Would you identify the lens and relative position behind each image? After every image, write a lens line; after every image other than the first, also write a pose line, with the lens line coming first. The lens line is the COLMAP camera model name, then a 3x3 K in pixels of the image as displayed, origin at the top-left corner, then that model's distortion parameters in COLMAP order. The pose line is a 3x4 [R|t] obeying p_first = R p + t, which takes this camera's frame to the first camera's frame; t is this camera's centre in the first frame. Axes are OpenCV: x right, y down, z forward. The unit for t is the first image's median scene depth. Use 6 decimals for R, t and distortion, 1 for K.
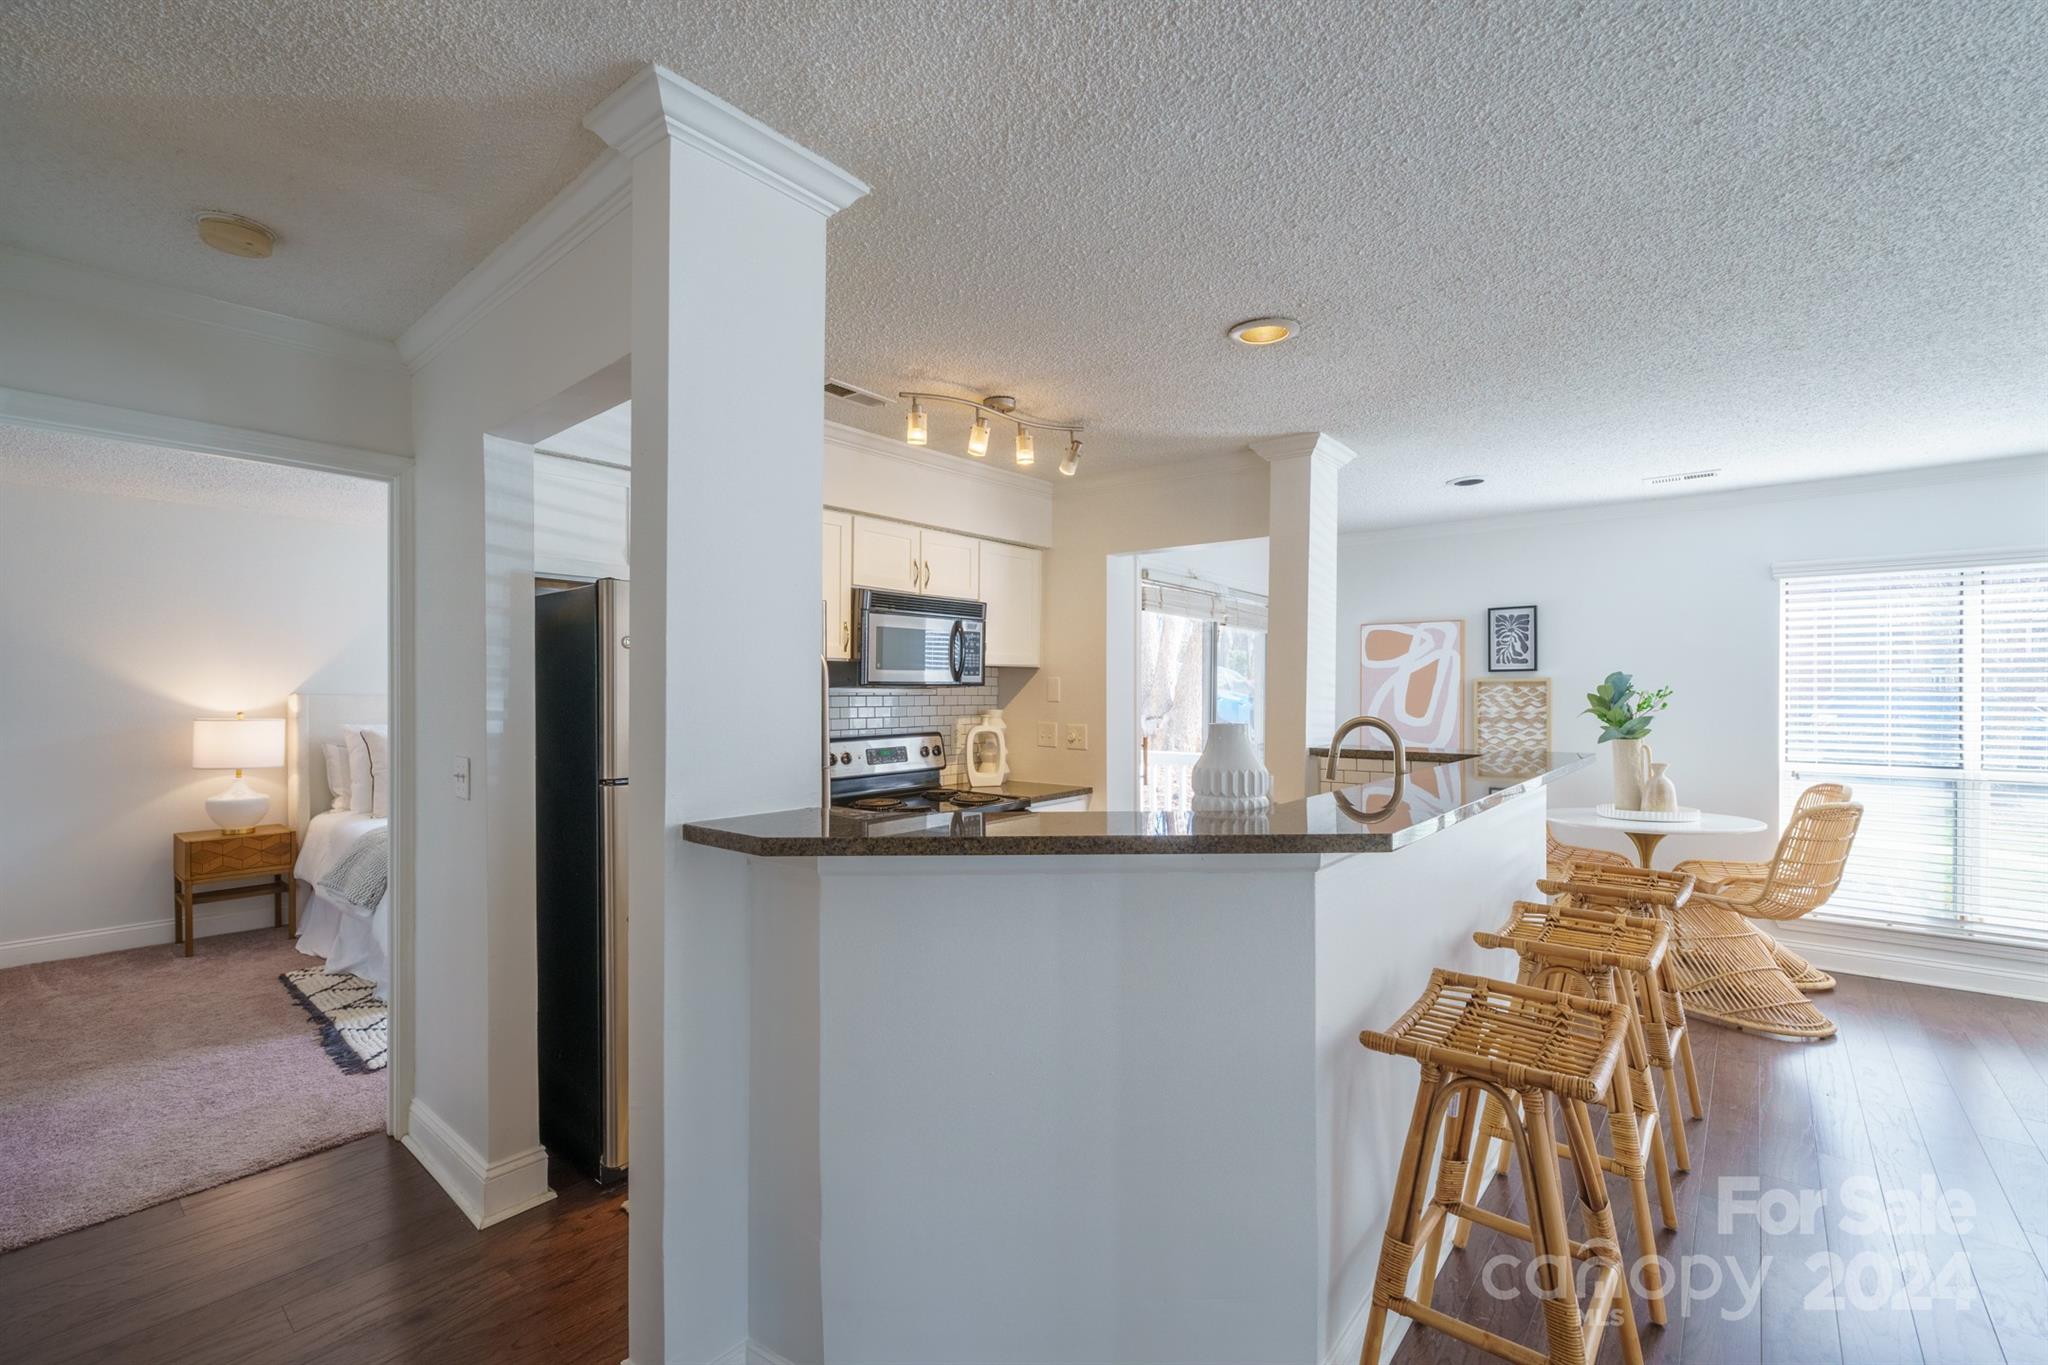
lens RADIAL K [[859.7, 0, 1026.0], [0, 859.7, 696.9], [0, 0, 1]] dist [-0.009999, 0.000597]
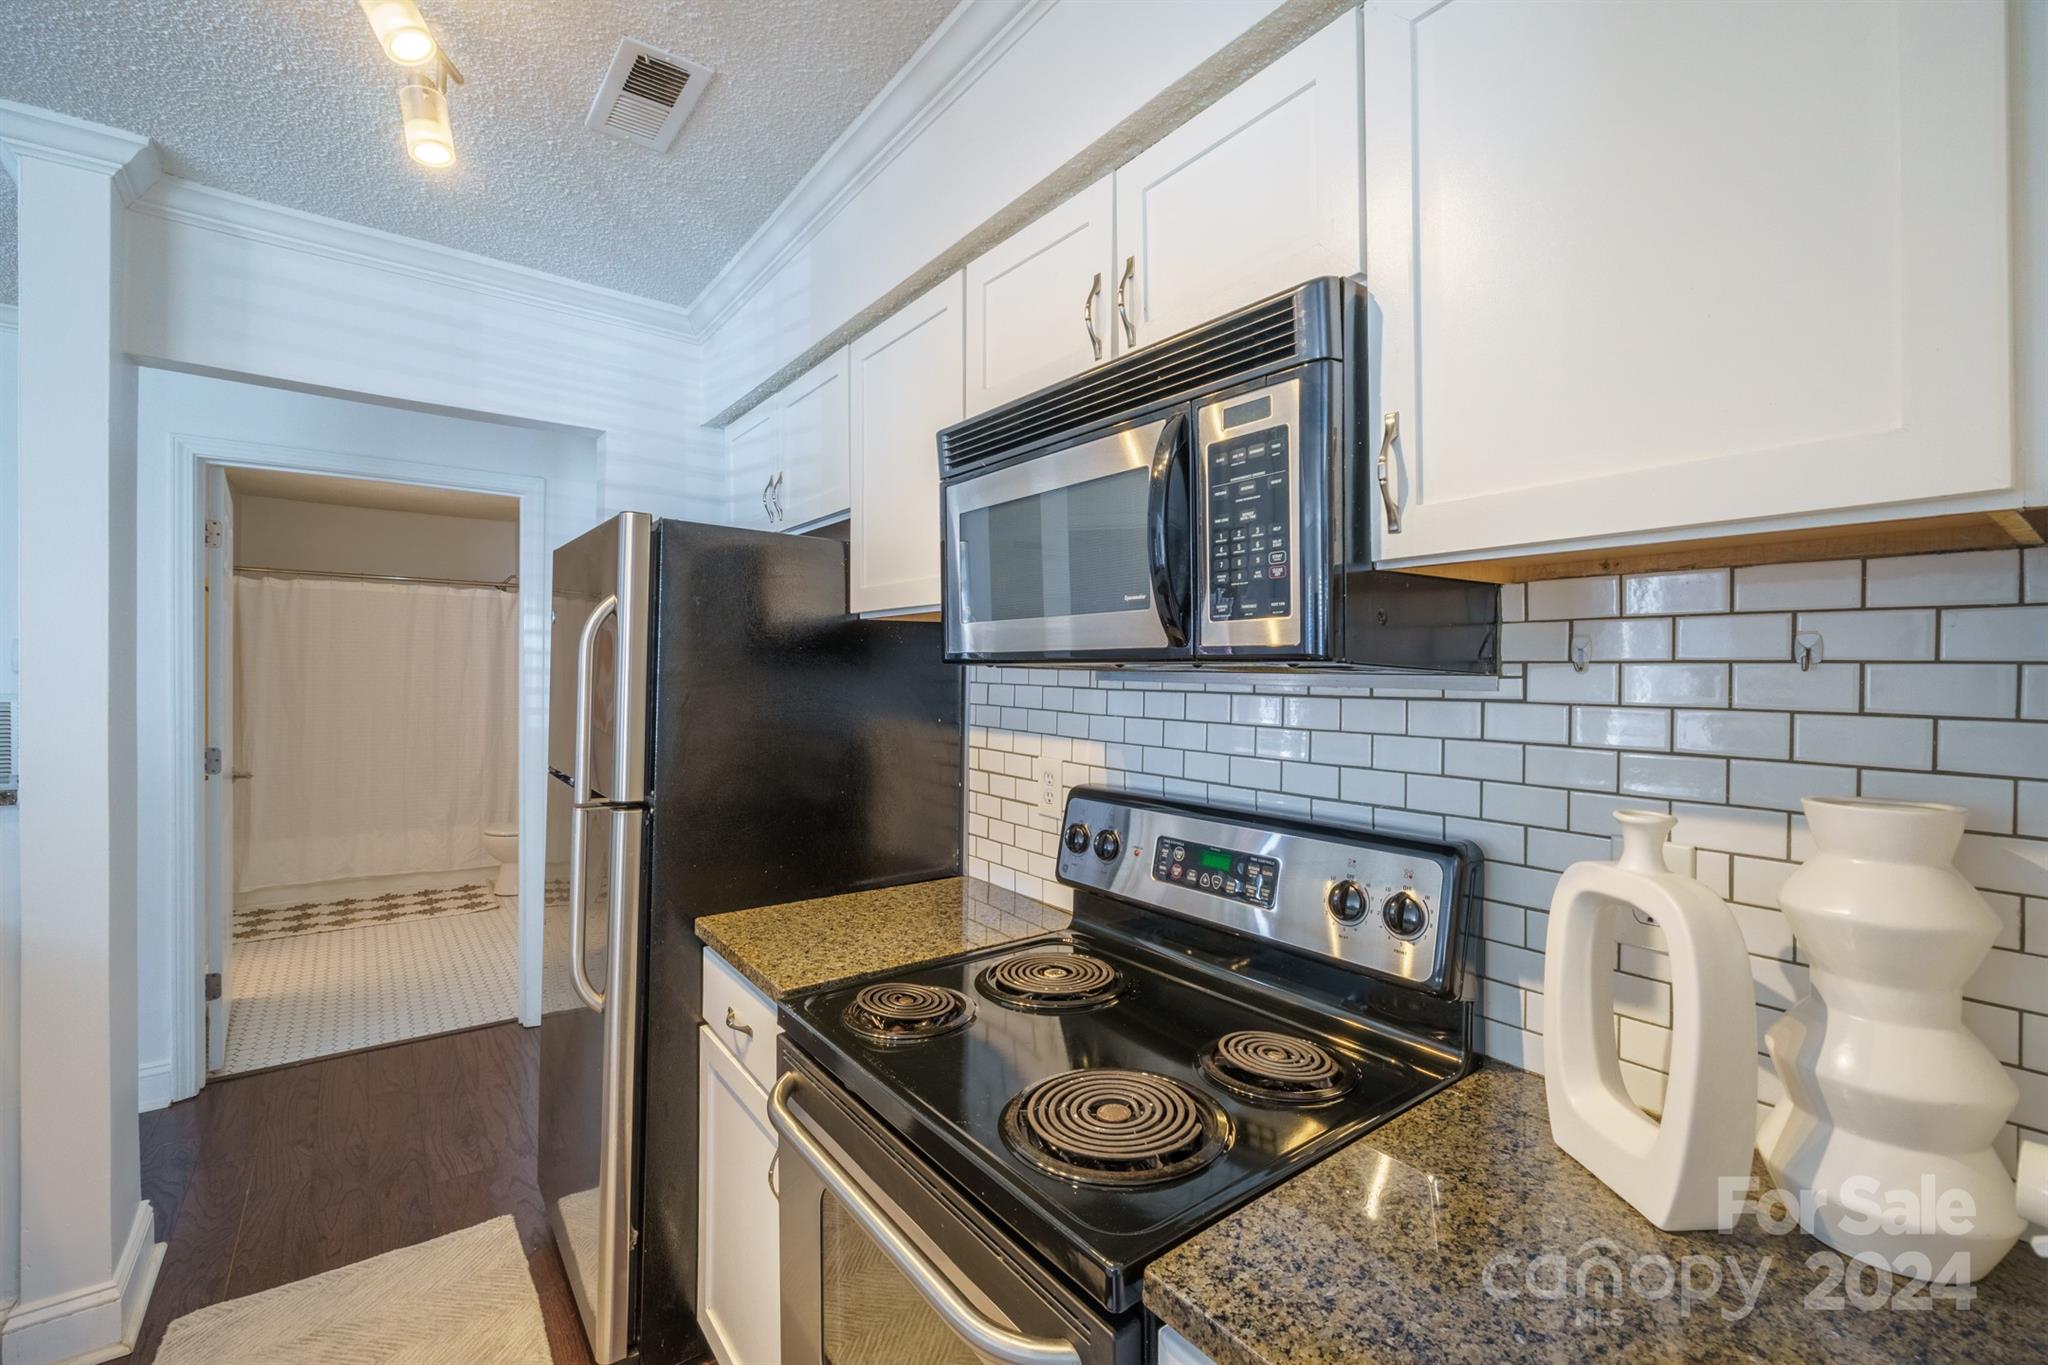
lens RADIAL K [[859.7, 0, 1033.1], [0, 859.7, 675.6], [0, 0, 1]] dist [-0.009999, 0.000597]
pose [[-0.210909, -0.000352, -0.977506, 0.175623], [-0.017419, 0.999842, 0.003399, -0.008023], [0.977350, 0.017744, -0.210882, 0.951073]]
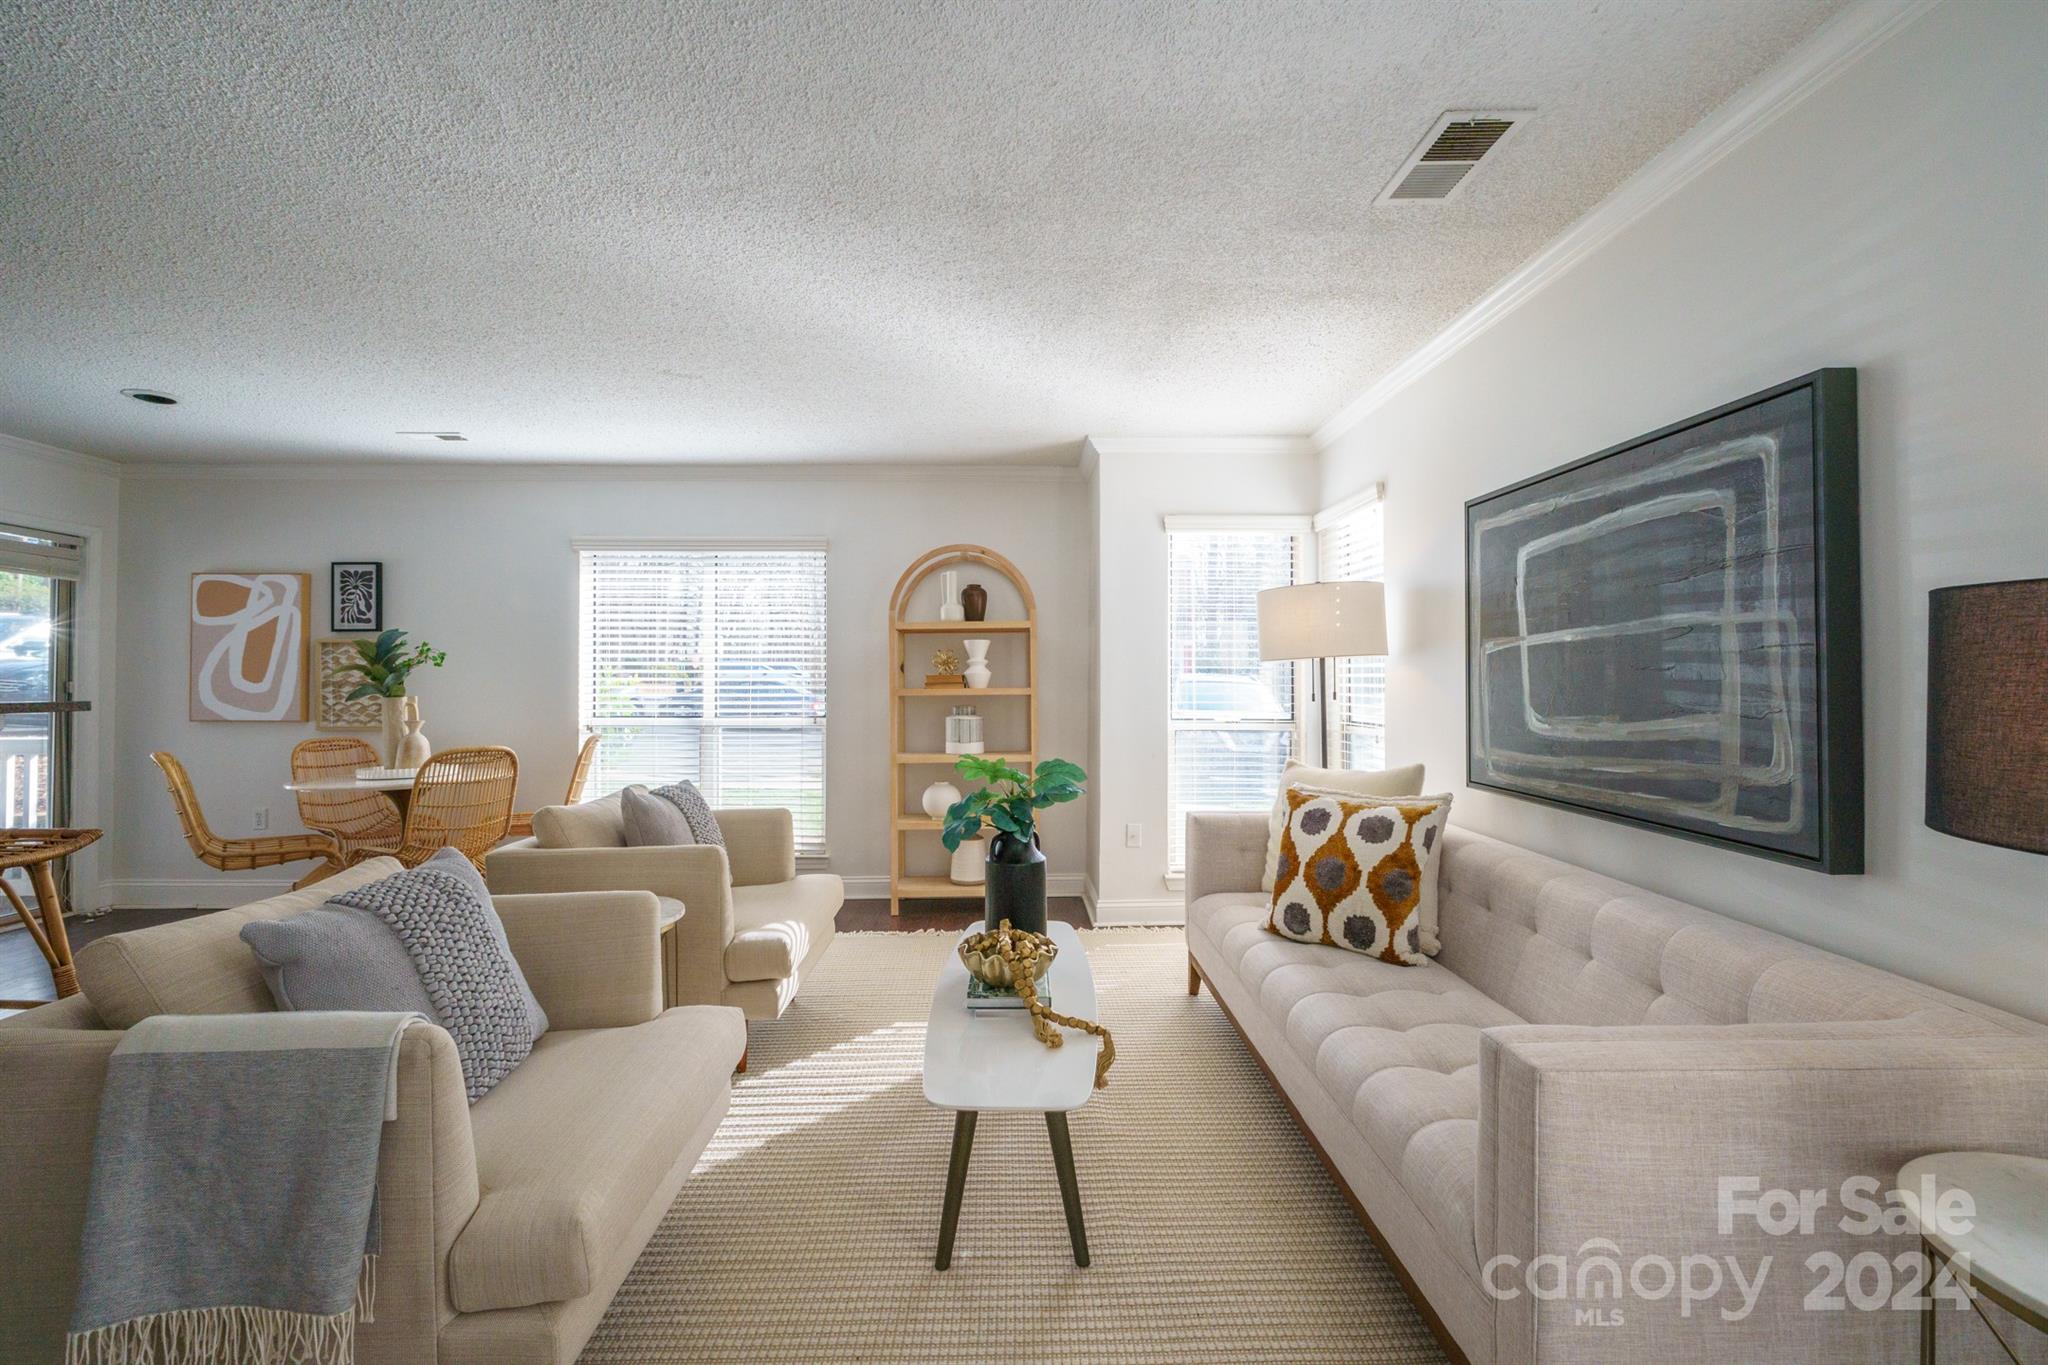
lens RADIAL K [[859.7, 0, 1023.5], [0, 859.7, 672.2], [0, 0, 1]] dist [-0.009999, 0.000597]
pose [[0.744538, 0.008562, 0.667525, 0.607877], [0.005884, 0.999795, -0.019387, 0.045975], [-0.667554, 0.018362, 0.744335, -0.222463]]
